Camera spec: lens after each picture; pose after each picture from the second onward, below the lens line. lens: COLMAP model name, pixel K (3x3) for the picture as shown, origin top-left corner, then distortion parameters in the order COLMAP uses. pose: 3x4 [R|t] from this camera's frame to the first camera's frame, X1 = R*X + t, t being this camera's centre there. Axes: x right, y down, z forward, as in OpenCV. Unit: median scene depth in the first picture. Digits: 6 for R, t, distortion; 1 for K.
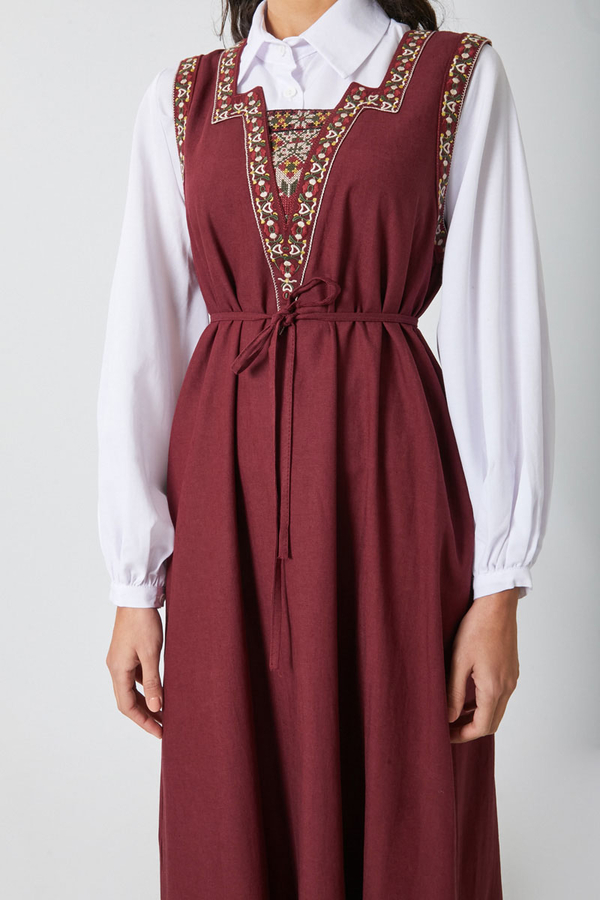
lens RADIAL K [[996.8, 0, 300.0], [0, 996.8, 450.0], [0, 0, 1]] dist [-0.008310, 0.005090]
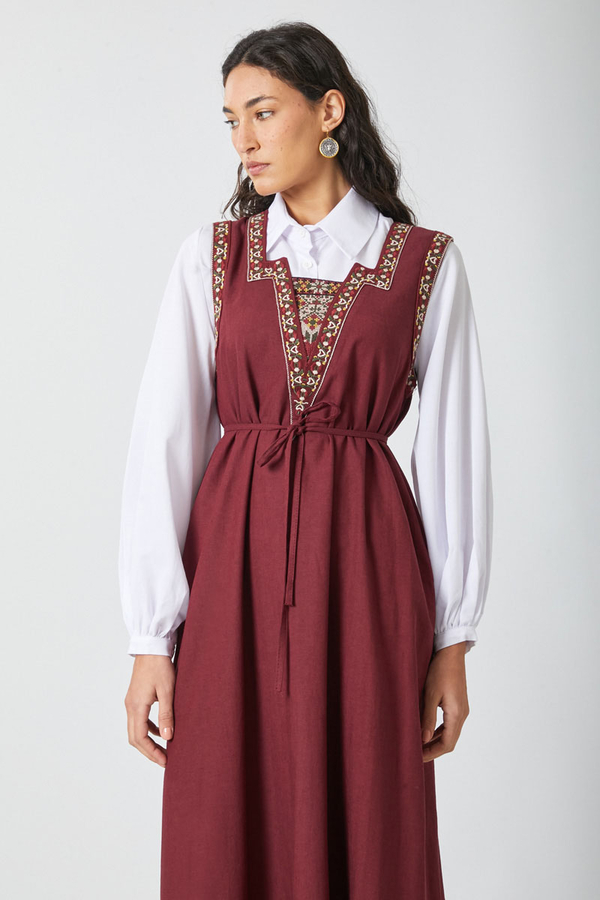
lens RADIAL K [[1981.6, 0, 300.0], [0, 1981.6, 450.0], [0, 0, 1]] dist [0.377591, -0.051497]
pose [[0.982339, 0.078884, 0.169667, -0.464168], [-0.054294, 0.987944, -0.144977, 0.283695], [-0.179058, 0.133205, 0.974779, -1.610248]]
